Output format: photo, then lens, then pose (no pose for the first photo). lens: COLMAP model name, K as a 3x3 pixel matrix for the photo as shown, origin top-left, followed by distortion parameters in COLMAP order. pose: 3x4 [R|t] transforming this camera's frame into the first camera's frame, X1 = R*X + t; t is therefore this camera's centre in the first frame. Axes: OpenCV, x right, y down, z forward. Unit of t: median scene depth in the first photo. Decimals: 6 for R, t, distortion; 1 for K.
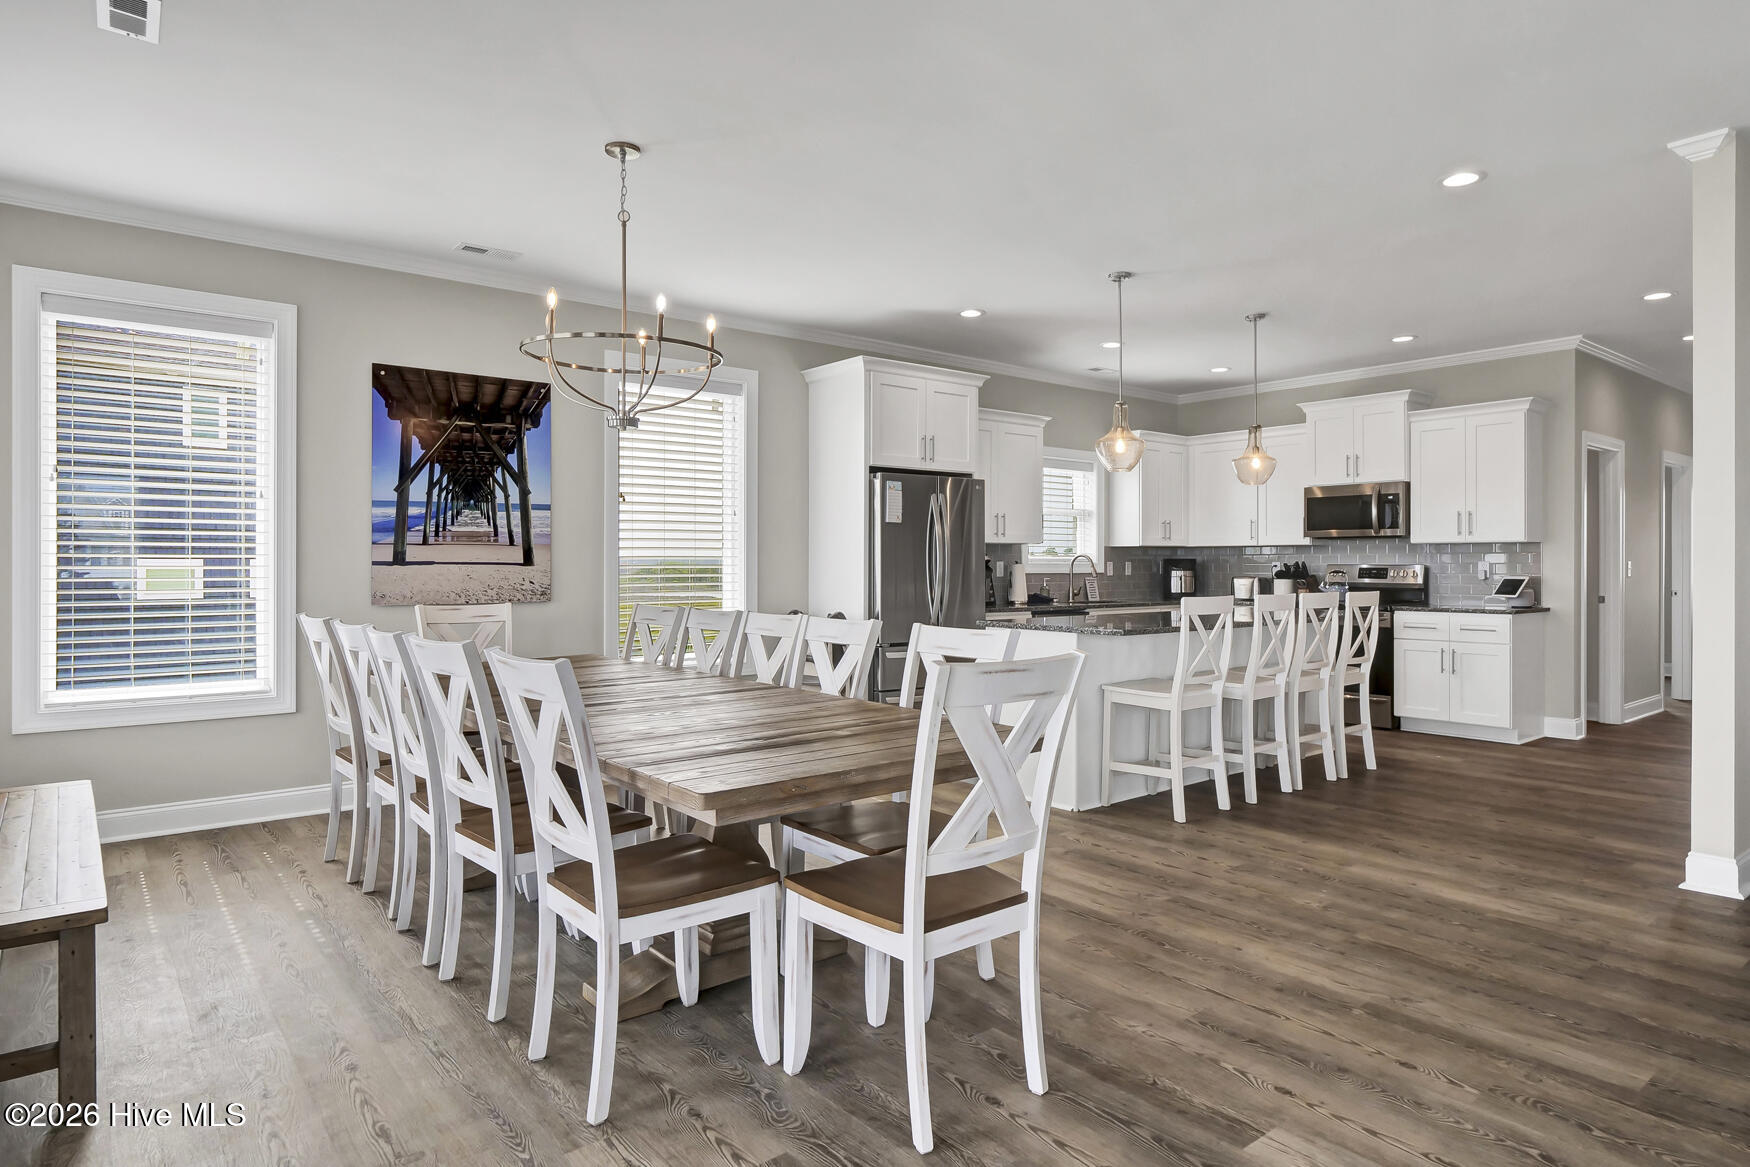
lens RADIAL K [[1002.6, 0, 873.5], [0, 1002.6, 574.4], [0, 0, 1]] dist [-0.005073, -0.000372]
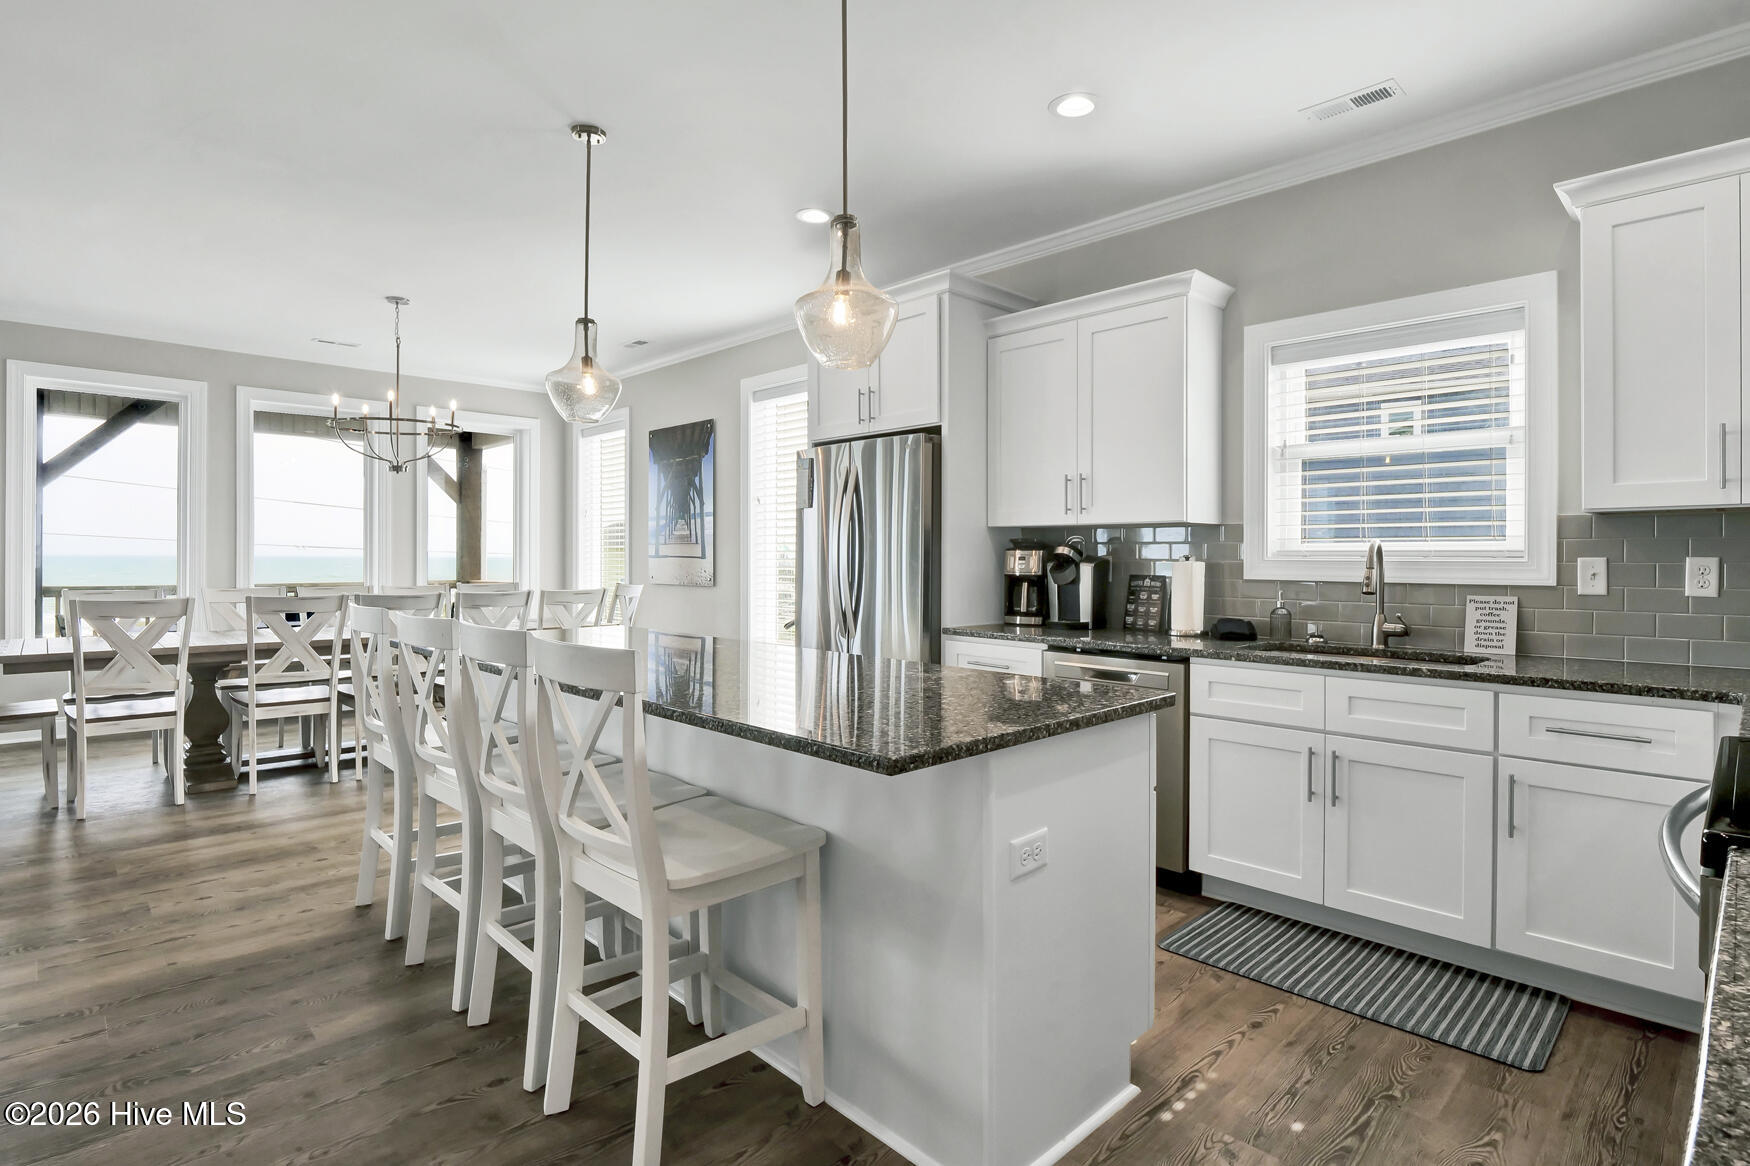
lens RADIAL K [[883.3, 0, 874.1], [0, 883.3, 570.2], [0, 0, 1]] dist [-0.006520, -0.002536]
pose [[0.080207, 0.018327, -0.996610, 0.860801], [-0.010281, 0.999793, 0.017558, -0.017002], [0.996725, 0.008837, 0.080379, 1.152674]]
